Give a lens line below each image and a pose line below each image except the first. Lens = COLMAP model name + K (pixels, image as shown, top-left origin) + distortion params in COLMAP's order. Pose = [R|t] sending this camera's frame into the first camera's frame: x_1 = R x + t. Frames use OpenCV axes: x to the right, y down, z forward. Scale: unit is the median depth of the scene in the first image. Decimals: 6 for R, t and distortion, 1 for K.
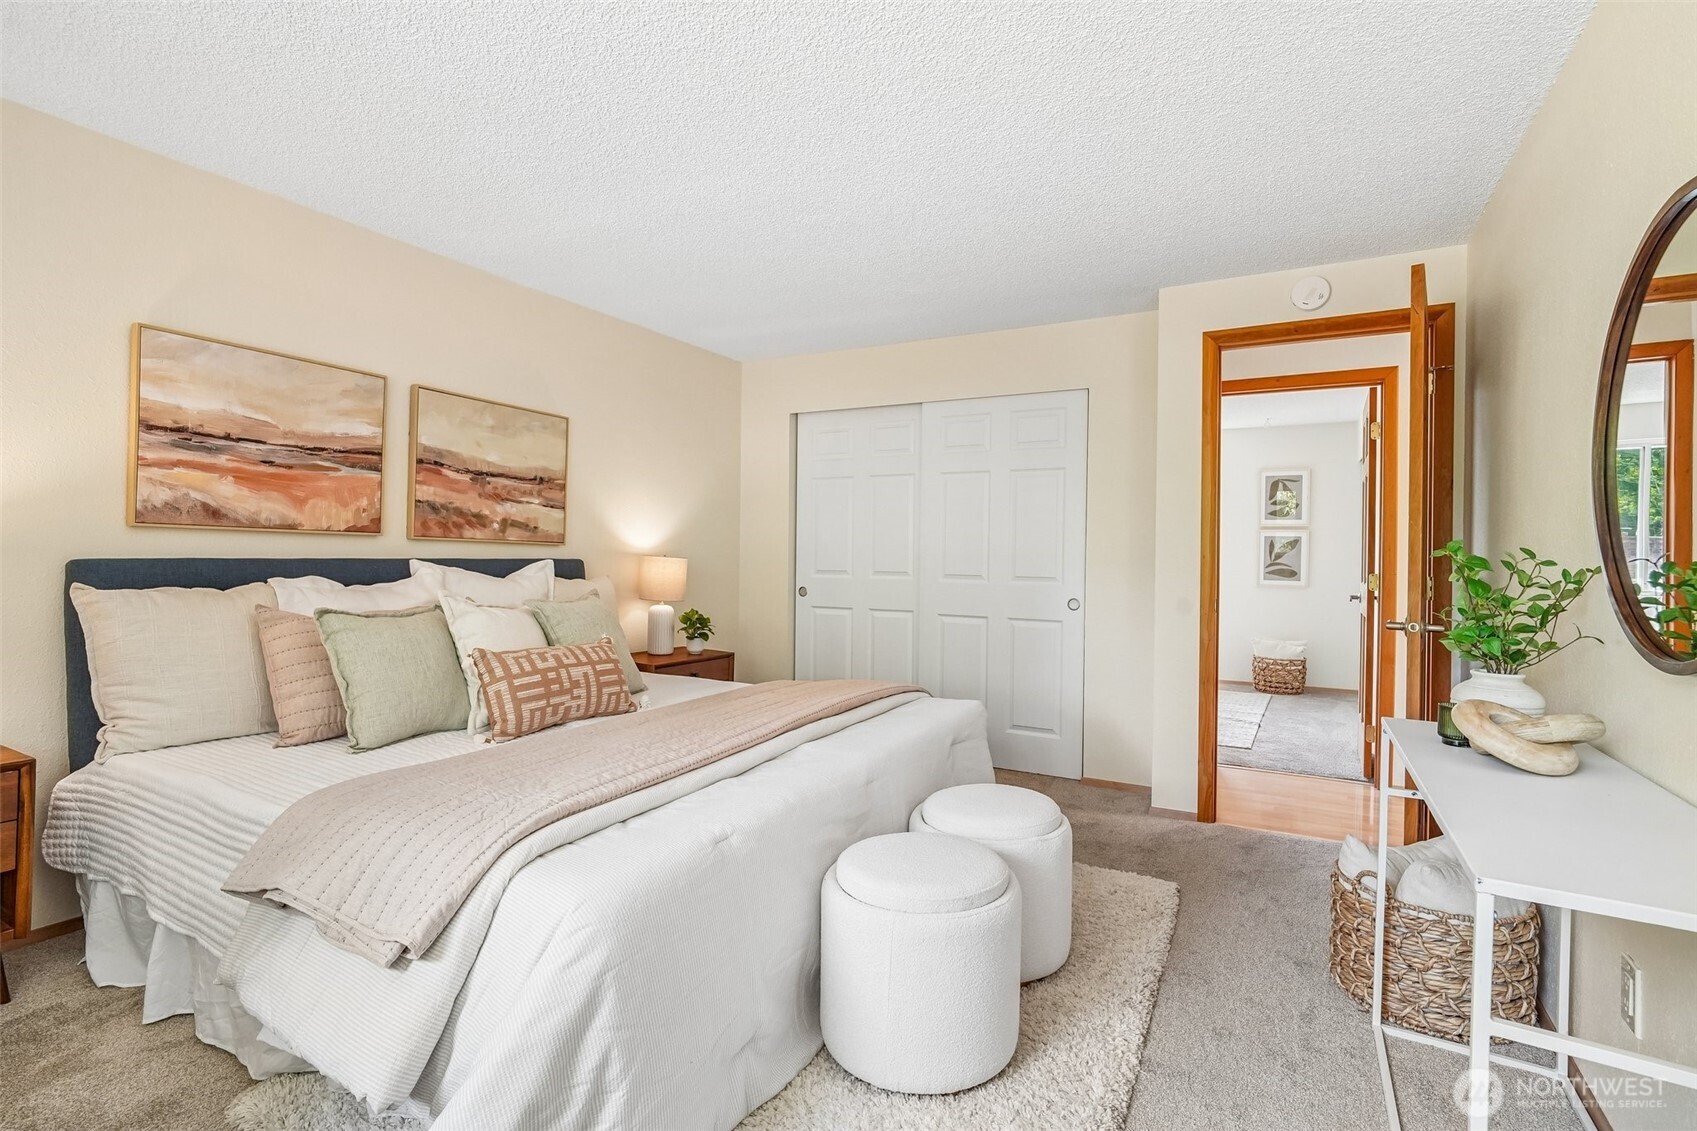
lens RADIAL K [[805.1, 0, 852.4], [0, 805.1, 570.7], [0, 0, 1]] dist [-0.005870, 0.001219]
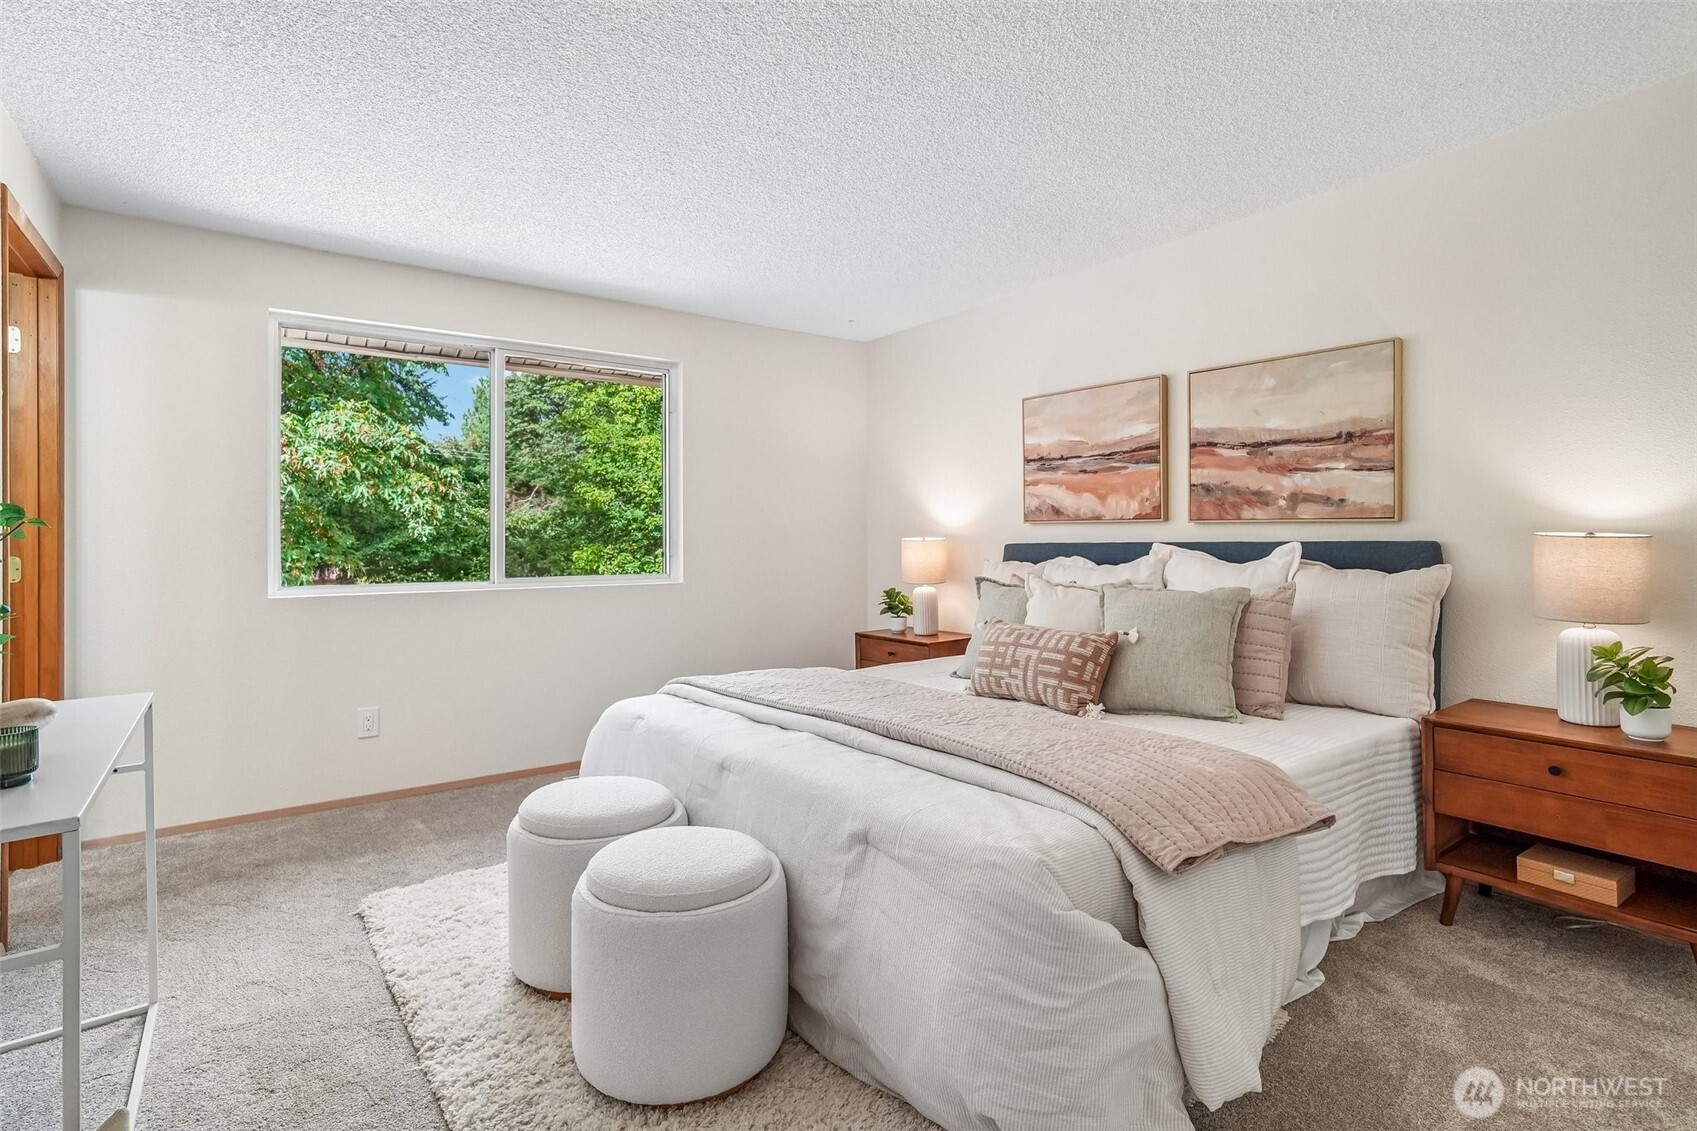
lens RADIAL K [[805.1, 0, 852.7], [0, 805.1, 553.9], [0, 0, 1]] dist [-0.005870, 0.001219]
pose [[-0.410351, 0.006701, -0.911903, 0.590130], [-0.013485, 0.999819, 0.013415, -0.008297], [0.911828, 0.017802, -0.410187, 1.076528]]
